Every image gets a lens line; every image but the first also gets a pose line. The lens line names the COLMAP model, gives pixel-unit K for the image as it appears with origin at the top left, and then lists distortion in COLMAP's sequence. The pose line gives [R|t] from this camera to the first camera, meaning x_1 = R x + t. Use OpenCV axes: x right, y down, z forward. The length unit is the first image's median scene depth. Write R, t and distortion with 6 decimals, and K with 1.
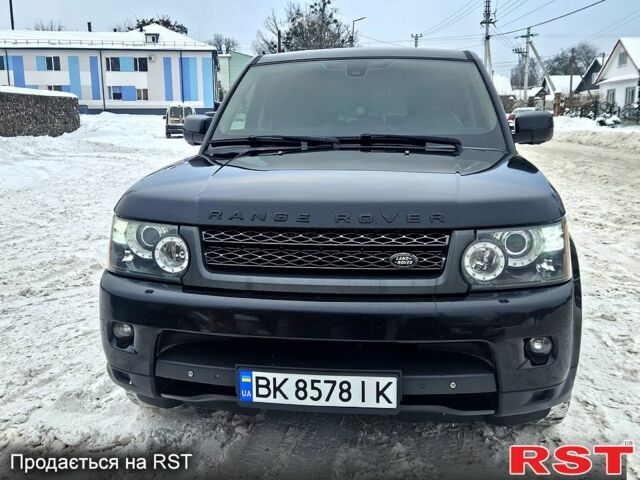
lens RADIAL K [[650.6, 0, 321.3], [0, 650.6, 237.2], [0, 0, 1]] dist [0.088267, 0.000000]
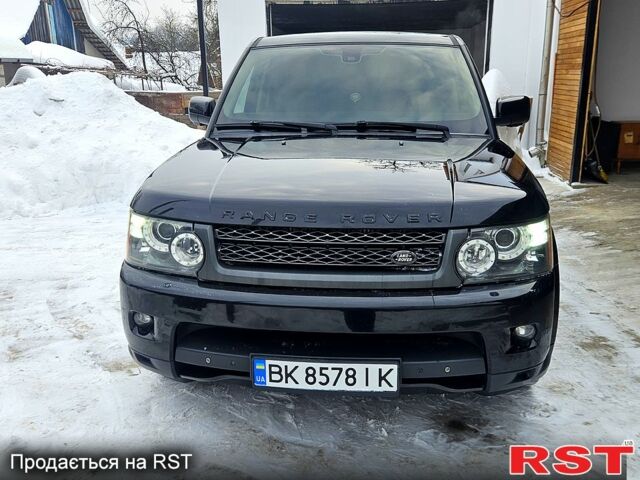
lens RADIAL K [[573.6, 0, 331.0], [0, 573.6, 238.7], [0, 0, 1]] dist [0.094871, -0.005280]
pose [[0.999188, -0.008323, 0.039429, -0.030875], [0.004392, 0.995102, 0.098759, -0.086709], [-0.040058, -0.098506, 0.994330, 0.052466]]
